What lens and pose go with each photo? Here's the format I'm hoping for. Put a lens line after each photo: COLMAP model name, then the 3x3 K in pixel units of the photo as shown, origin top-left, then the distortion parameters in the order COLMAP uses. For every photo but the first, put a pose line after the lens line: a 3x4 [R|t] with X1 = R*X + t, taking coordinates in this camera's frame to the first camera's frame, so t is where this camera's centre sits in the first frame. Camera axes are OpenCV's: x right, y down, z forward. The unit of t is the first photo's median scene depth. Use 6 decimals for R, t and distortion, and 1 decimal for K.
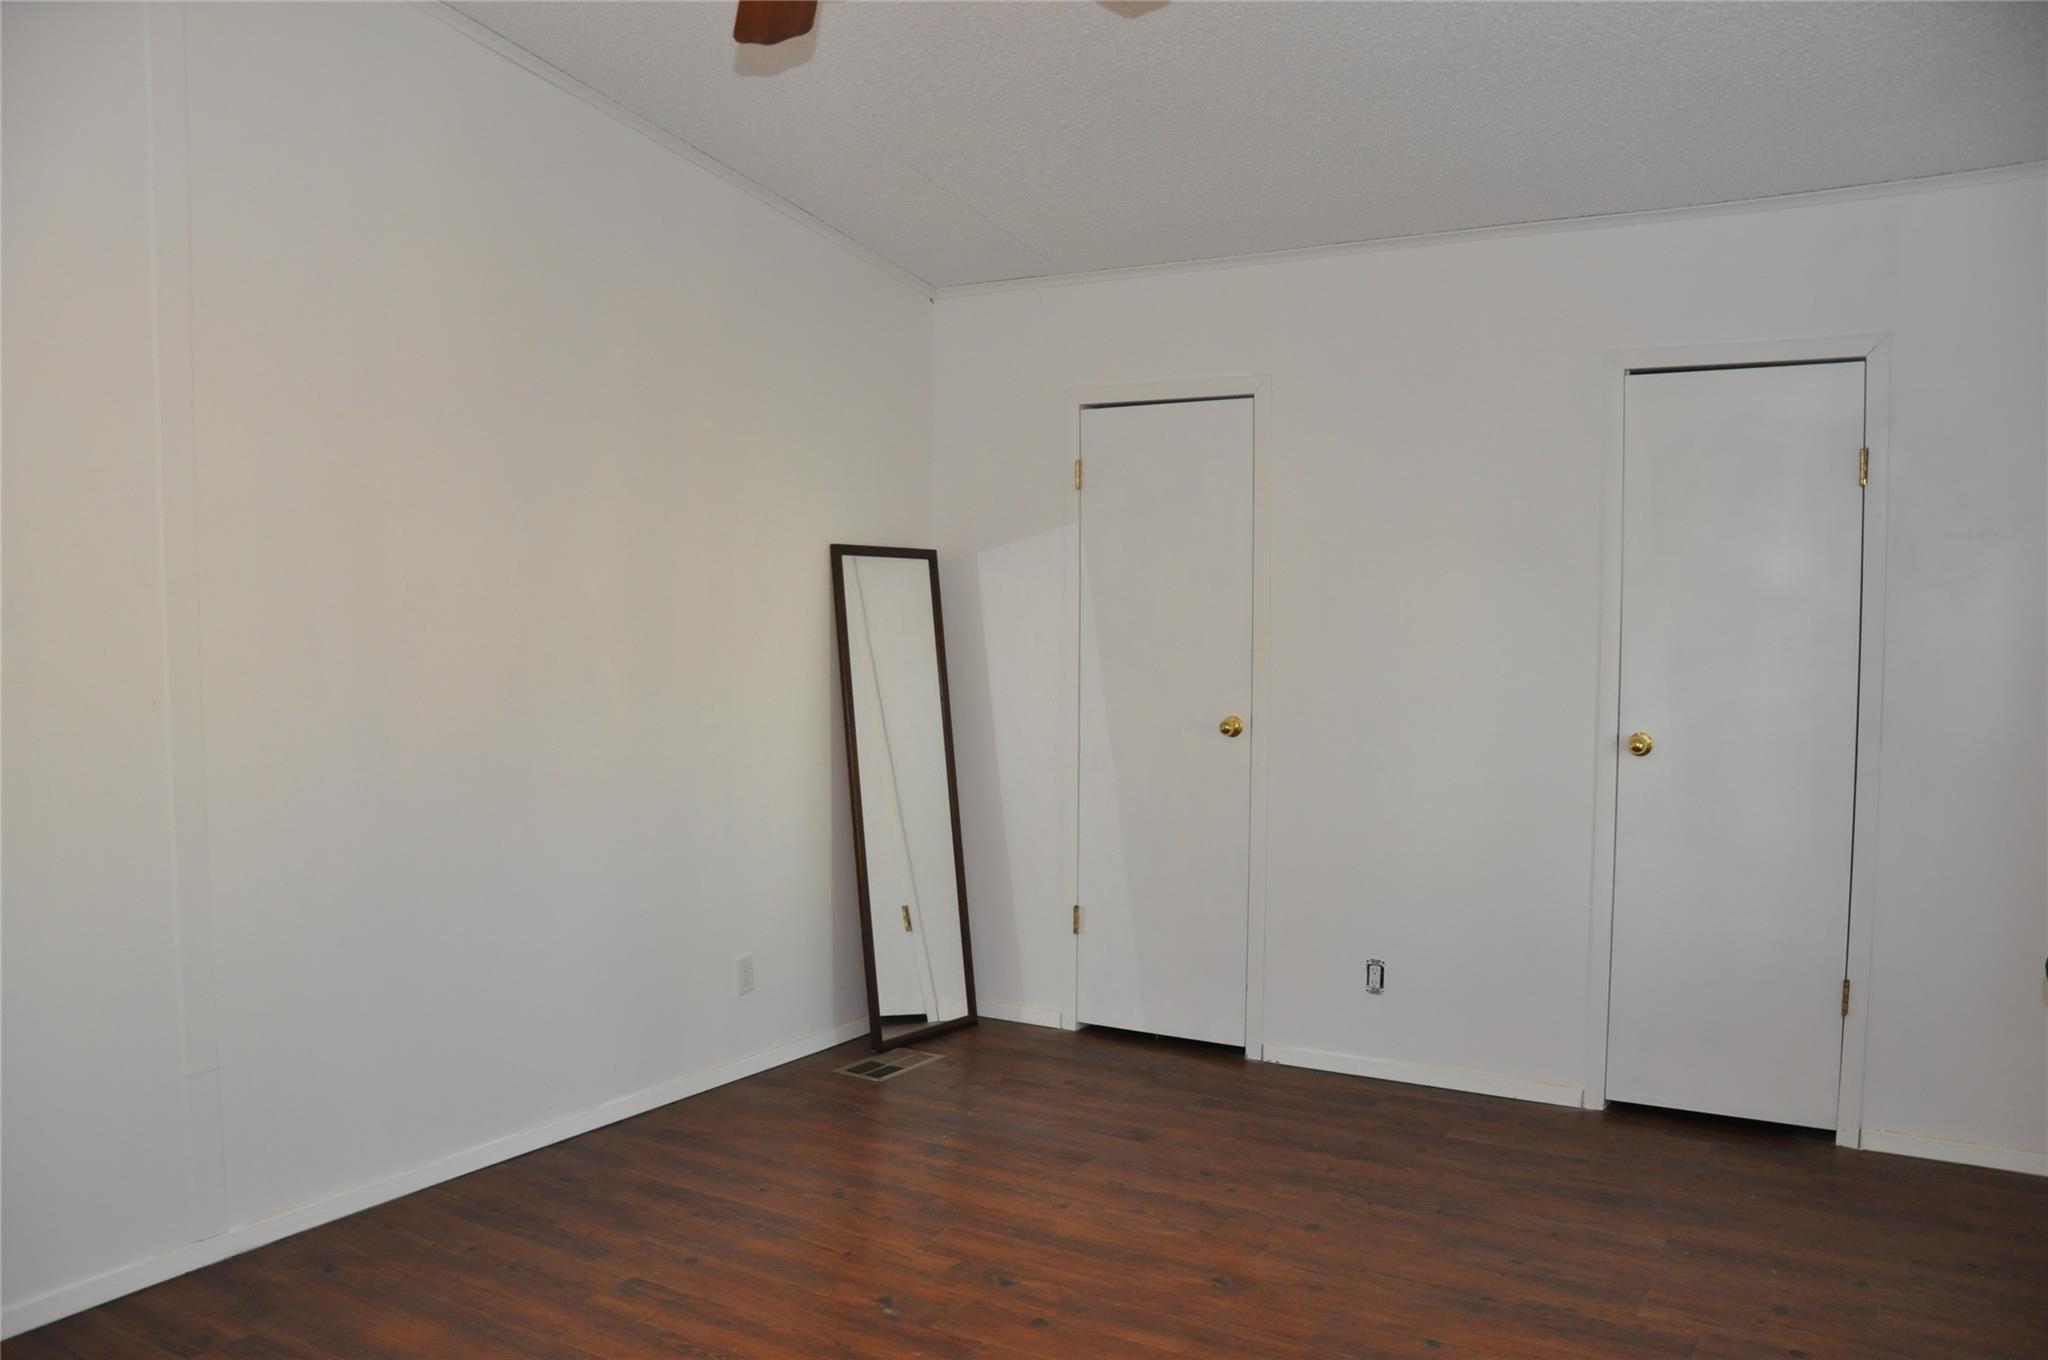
lens RADIAL K [[1601.5, 0, 990.1], [0, 1601.5, 717.0], [0, 0, 1]] dist [-0.163089, 0.127836]
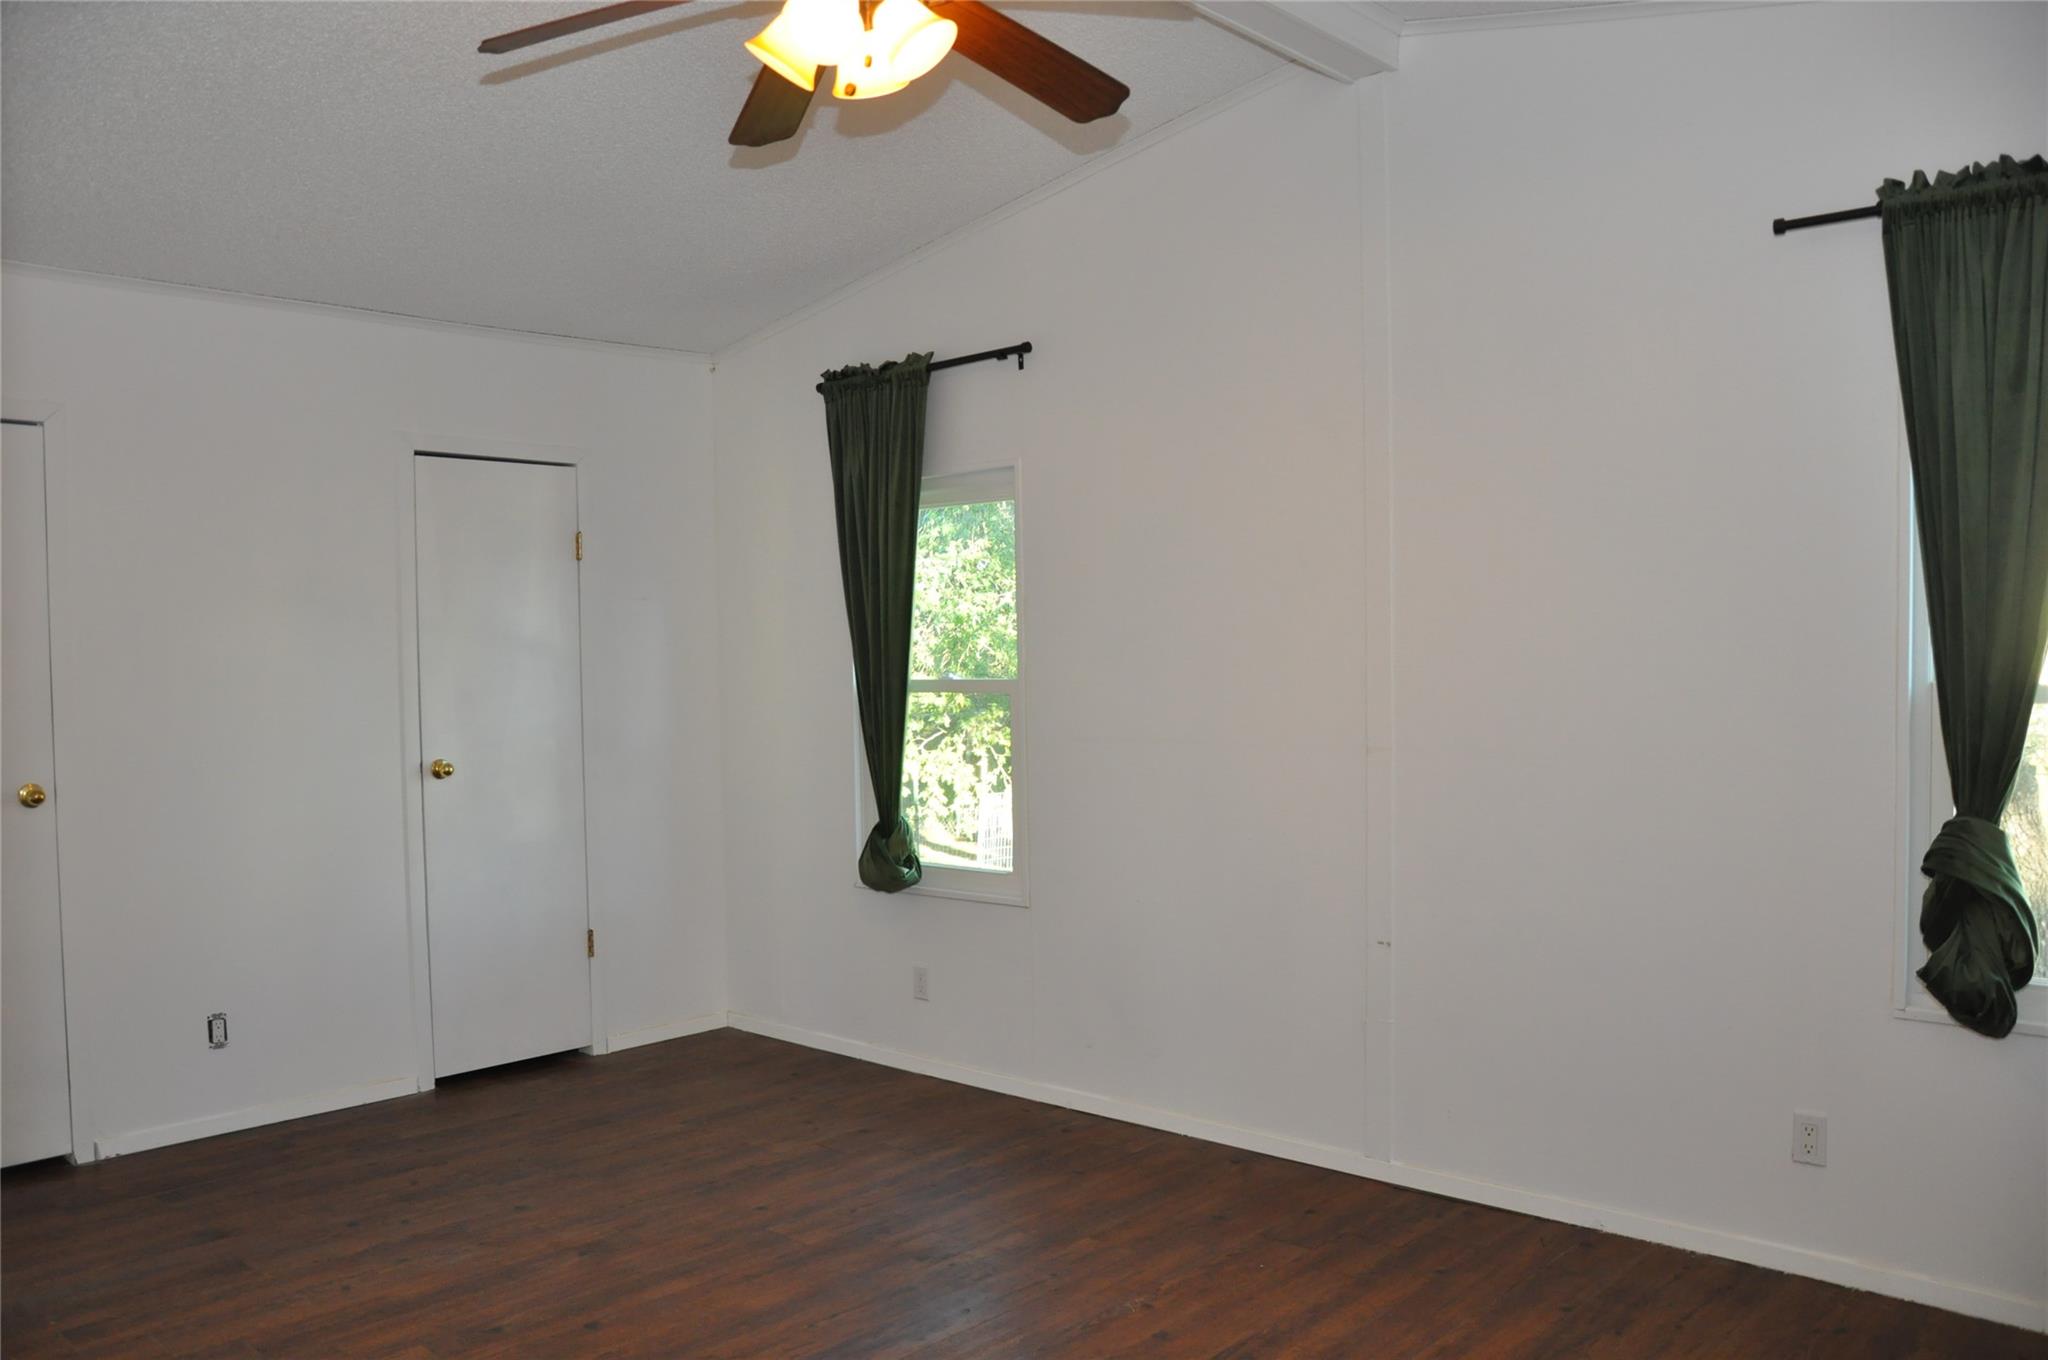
lens RADIAL K [[1601.5, 0, 990.1], [0, 1601.5, 717.0], [0, 0, 1]] dist [-0.163089, 0.127836]
pose [[0.177786, -0.041207, 0.983206, -0.700803], [0.080769, 0.996363, 0.027153, -0.021022], [-0.980749, 0.074585, 0.180467, 0.390737]]
